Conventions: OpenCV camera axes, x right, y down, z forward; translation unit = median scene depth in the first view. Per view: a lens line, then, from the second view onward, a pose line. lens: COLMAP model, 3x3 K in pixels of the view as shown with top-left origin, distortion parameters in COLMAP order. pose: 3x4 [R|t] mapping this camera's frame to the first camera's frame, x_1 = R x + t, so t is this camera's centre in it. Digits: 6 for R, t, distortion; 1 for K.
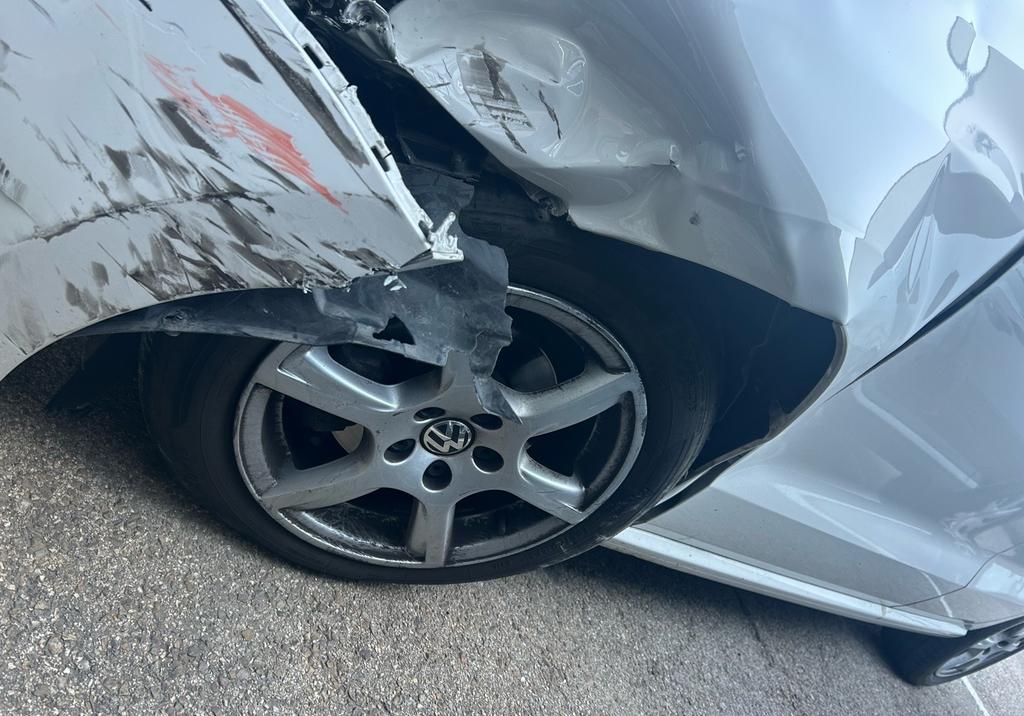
lens RADIAL K [[674.1, 0, 492.2], [0, 674.1, 415.8], [0, 0, 1]] dist [0.003791, 0.000214]
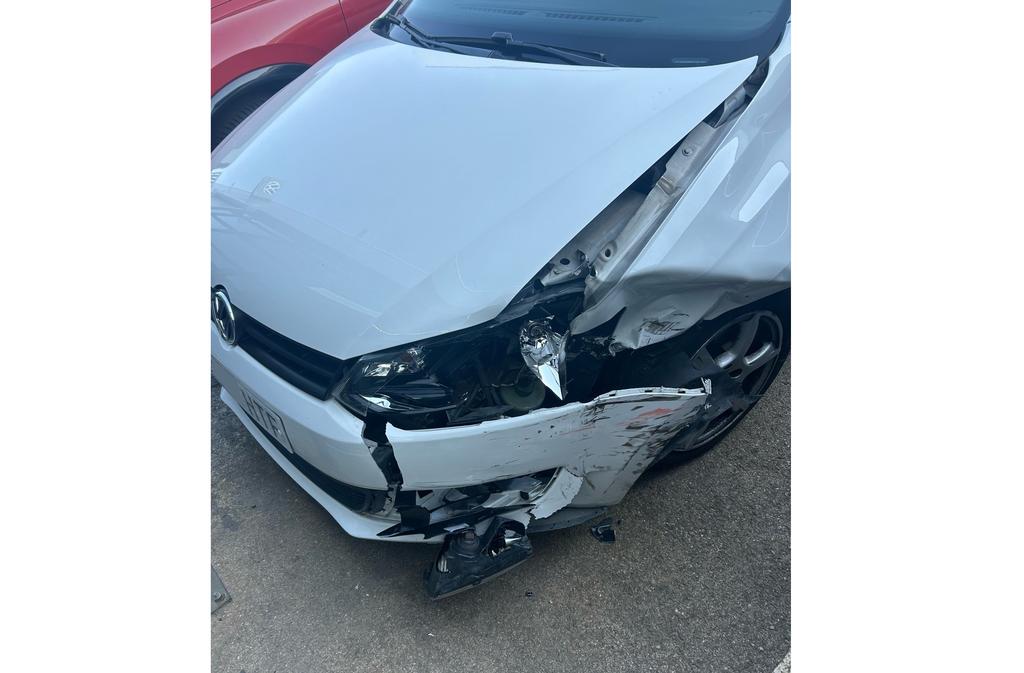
lens RADIAL K [[531.6, 0, 496.2], [0, 531.6, 358.4], [0, 0, 1]] dist [0.003789, -0.000259]
pose [[0.572506, -0.749367, -0.332696, 0.248899], [0.808876, 0.582538, 0.079806, -1.154512], [0.134005, -0.314799, 0.939651, -1.246702]]
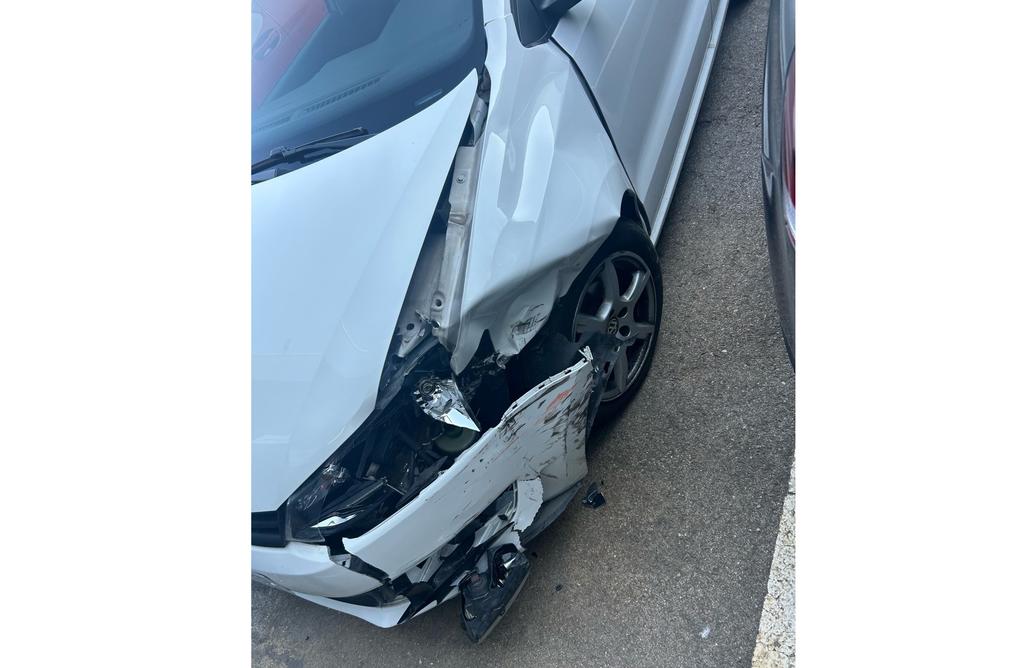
lens RADIAL K [[499.2, 0, 512.0], [0, 499.2, 334.0], [0, 0, 1]] dist [0.003313, -0.000179]
pose [[0.124994, -0.938321, -0.322381, 0.692286], [0.990187, 0.097509, 0.100108, -0.782283], [-0.062498, -0.331730, 0.941302, -1.165706]]
